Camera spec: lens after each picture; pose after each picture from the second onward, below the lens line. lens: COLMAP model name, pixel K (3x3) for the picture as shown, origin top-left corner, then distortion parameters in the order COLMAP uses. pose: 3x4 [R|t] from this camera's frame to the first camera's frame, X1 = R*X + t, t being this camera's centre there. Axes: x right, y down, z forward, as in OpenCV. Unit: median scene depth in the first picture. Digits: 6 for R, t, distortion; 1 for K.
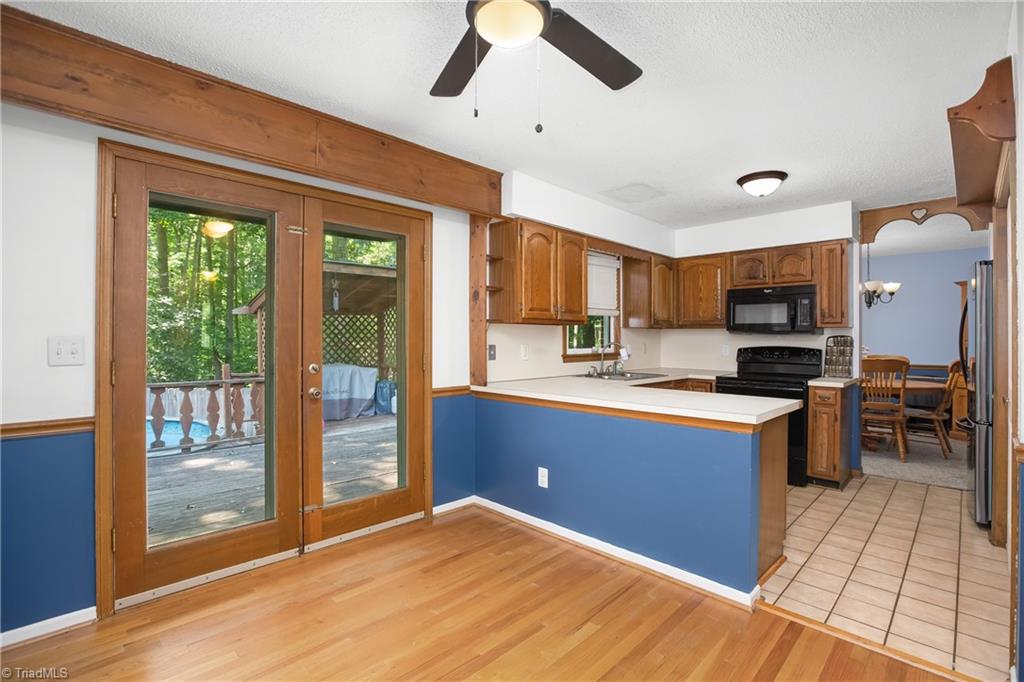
lens RADIAL K [[476.3, 0, 511.5], [0, 476.3, 339.4], [0, 0, 1]] dist [-0.040958, 0.009481]
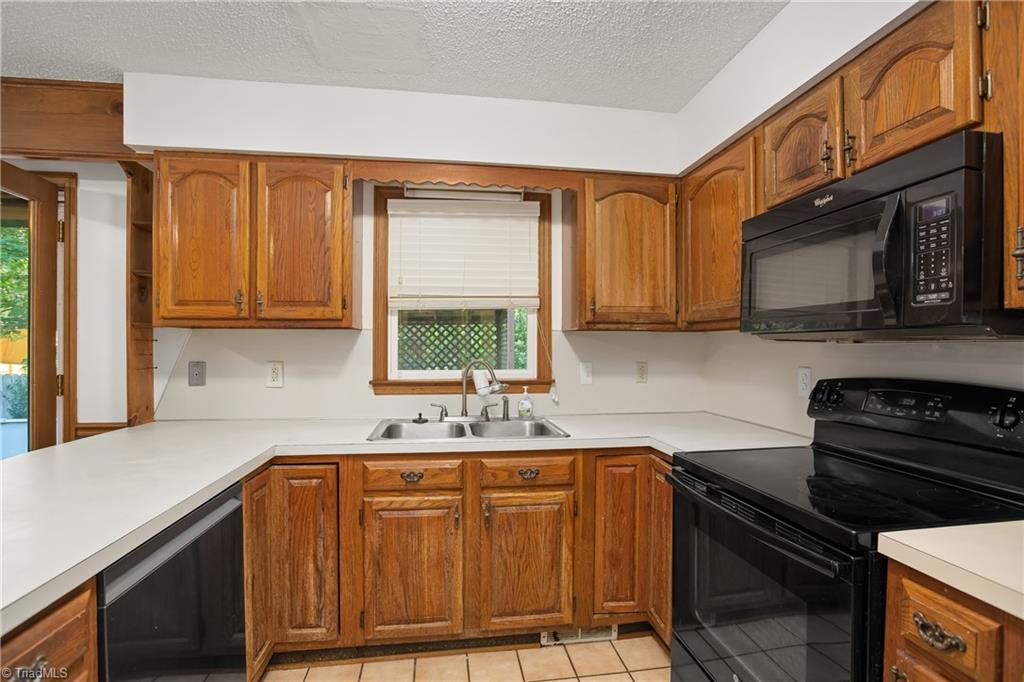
lens RADIAL K [[476.3, 0, 513.7], [0, 476.3, 348.6], [0, 0, 1]] dist [-0.040958, 0.009481]
pose [[0.796004, -0.000668, -0.605291, 0.759618], [-0.002302, 0.999989, -0.004130, -0.005502], [0.605287, 0.004681, 0.795994, 0.847158]]
